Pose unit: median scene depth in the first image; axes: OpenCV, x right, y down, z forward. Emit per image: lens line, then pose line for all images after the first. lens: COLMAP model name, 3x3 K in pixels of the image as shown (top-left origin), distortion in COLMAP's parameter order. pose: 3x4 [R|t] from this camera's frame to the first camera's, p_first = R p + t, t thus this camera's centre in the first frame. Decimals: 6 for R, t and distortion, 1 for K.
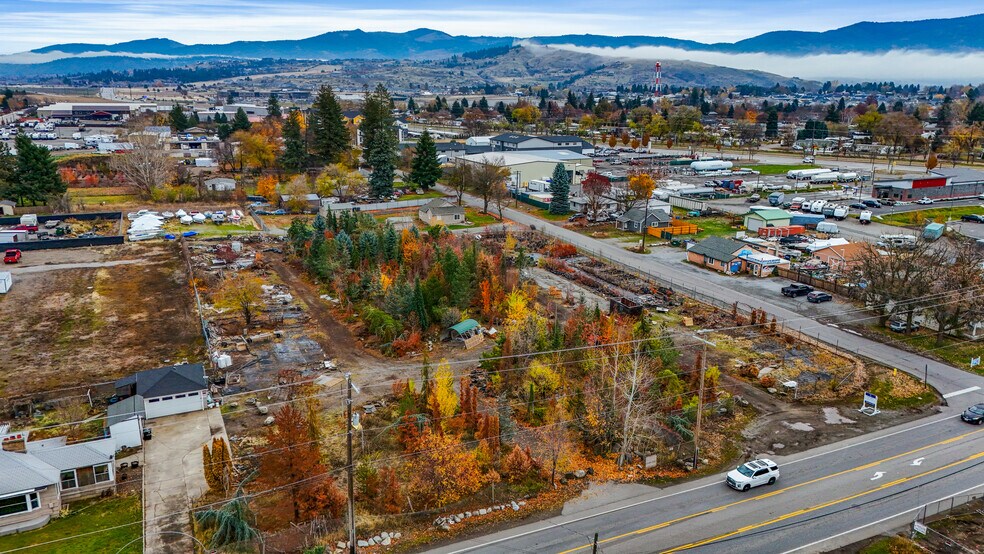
lens RADIAL K [[717.8, 0, 492.0], [0, 717.8, 277.0], [0, 0, 1]] dist [0.085136, -0.080094]
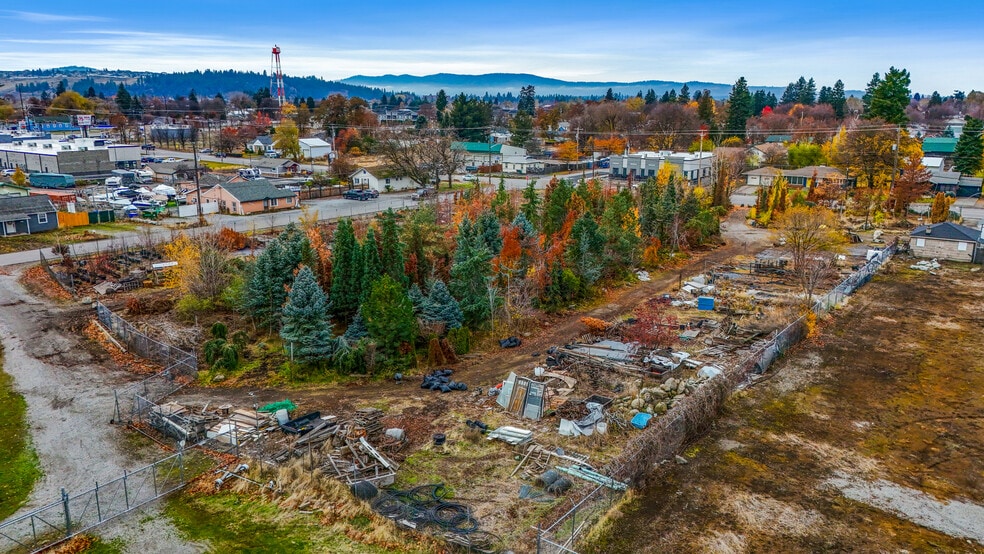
lens RADIAL K [[717.8, 0, 492.0], [0, 717.8, 277.0], [0, 0, 1]] dist [0.085136, -0.080094]
pose [[-0.477518, -0.219389, 0.850791, -0.605096], [0.220195, 0.907540, 0.357610, -0.198196], [-0.850583, 0.358105, -0.385059, 1.152675]]
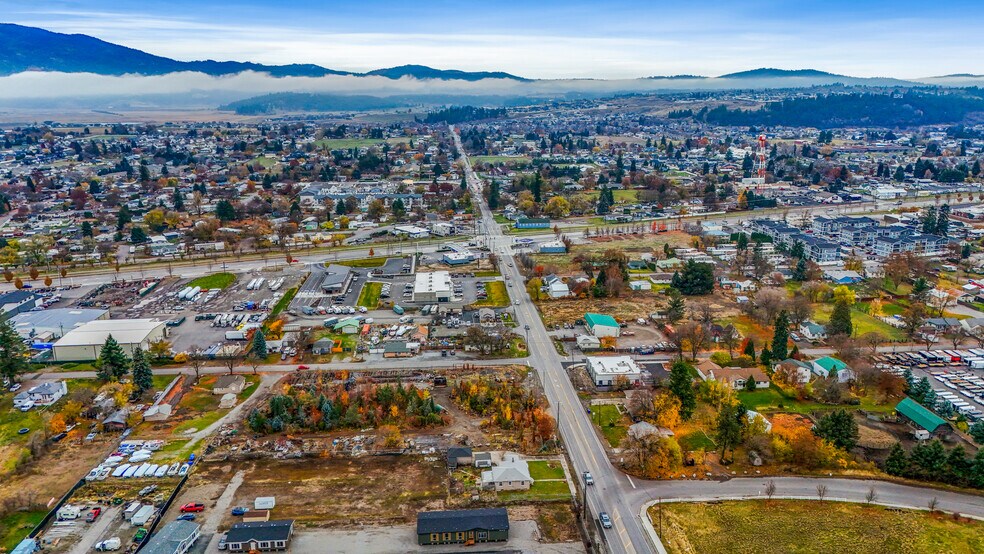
lens RADIAL K [[717.8, 0, 492.0], [0, 717.8, 277.0], [0, 0, 1]] dist [0.085136, -0.080094]
pose [[0.360377, -0.247120, 0.899478, -1.624875], [0.252156, 0.954179, 0.161122, -0.560134], [-0.898079, 0.168744, 0.406177, -0.254449]]
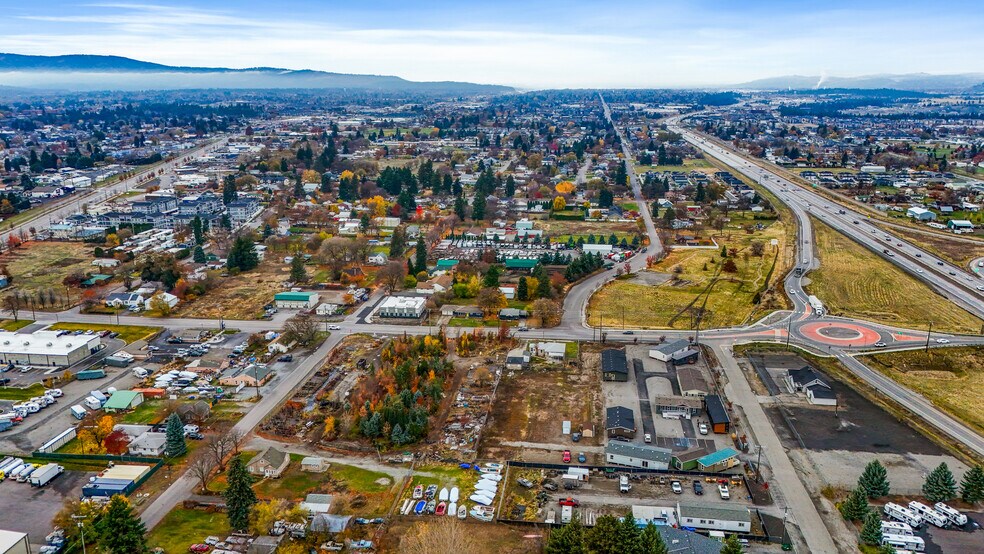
lens RADIAL K [[717.8, 0, 492.0], [0, 717.8, 277.0], [0, 0, 1]] dist [0.085136, -0.080094]
pose [[-0.844123, -0.147769, 0.515384, -1.256994], [0.130433, 0.875791, 0.464734, -1.144329], [-0.520042, 0.459516, -0.720001, 2.026988]]
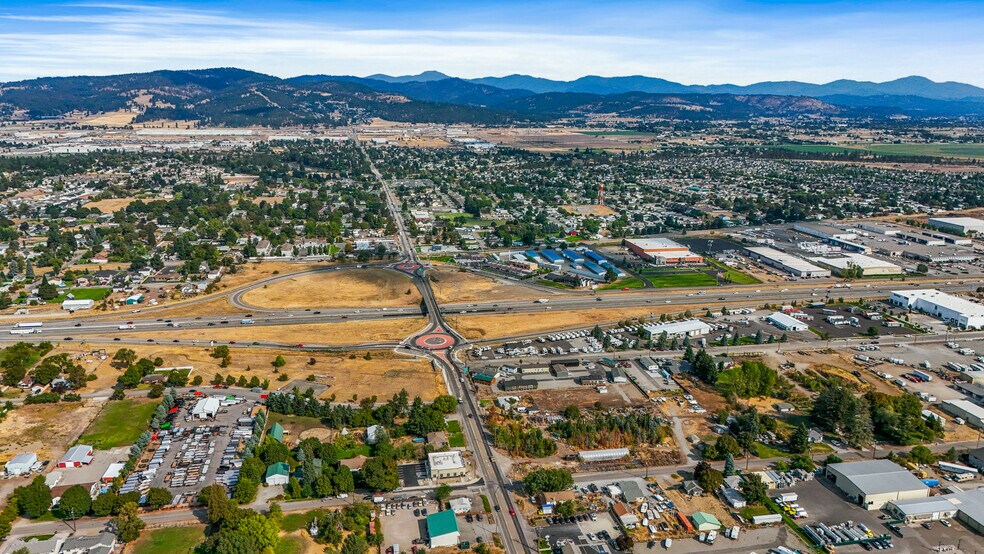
lens RADIAL K [[717.8, 0, 492.0], [0, 717.8, 277.0], [0, 0, 1]] dist [0.085136, -0.080094]
pose [[-0.253534, 0.222574, -0.941372, 2.873955], [-0.260587, 0.921477, 0.288053, -1.428395], [0.931566, 0.318340, -0.175626, 0.782378]]
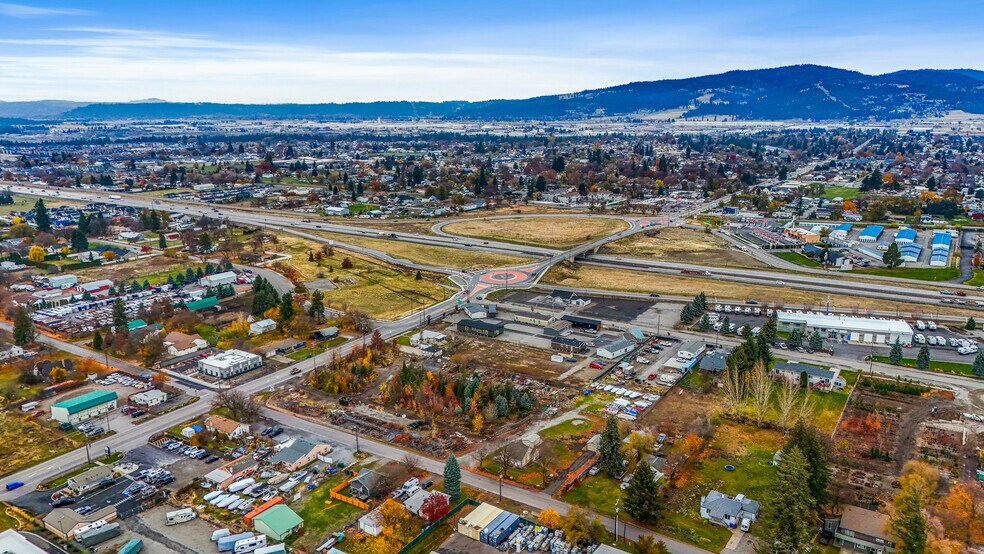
lens RADIAL K [[717.8, 0, 492.0], [0, 717.8, 277.0], [0, 0, 1]] dist [0.085136, -0.080094]
pose [[-0.856112, 0.116852, -0.503406, 0.799470], [-0.133959, 0.890630, 0.434550, -1.255416], [0.499126, 0.439459, -0.746825, 2.415329]]
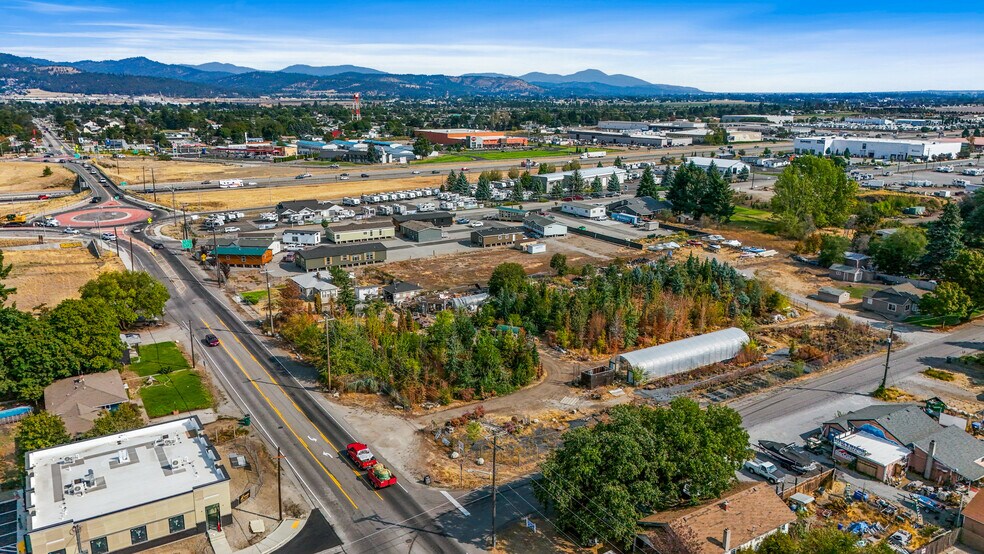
lens RADIAL K [[721.0, 0, 494.3], [0, 721.0, 279.0], [0, 0, 1]] dist [0.079796, -0.072612]
pose [[0.127022, 0.236482, -0.963297, 0.952400], [-0.256879, 0.945874, 0.198332, -0.218911], [0.958060, 0.222258, 0.180894, 0.486629]]
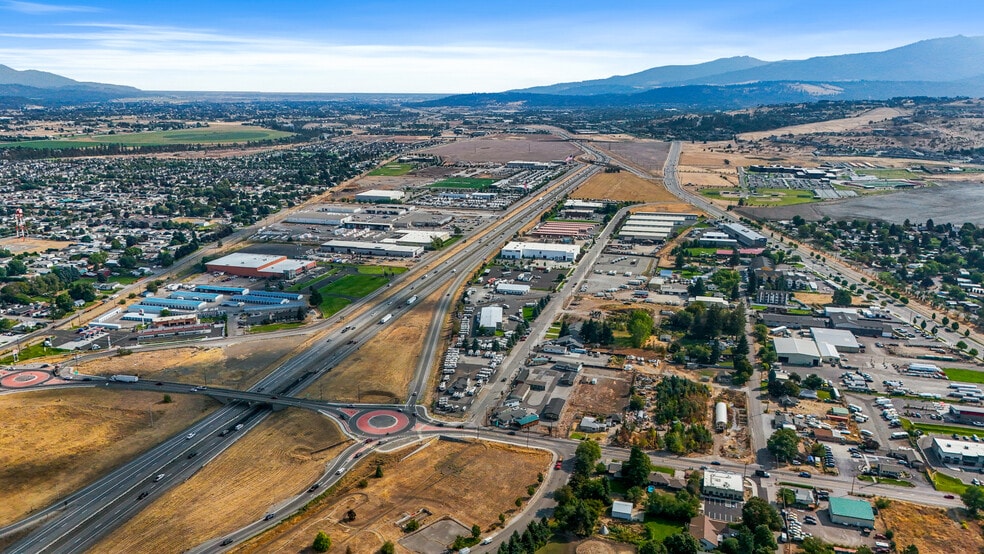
lens RADIAL K [[721.0, 0, 494.3], [0, 721.0, 279.0], [0, 0, 1]] dist [0.079796, -0.072612]
pose [[0.749337, 0.157232, -0.643252, 1.378828], [-0.161066, 0.985505, 0.053261, -0.634996], [0.642302, 0.063696, 0.763800, -2.398565]]
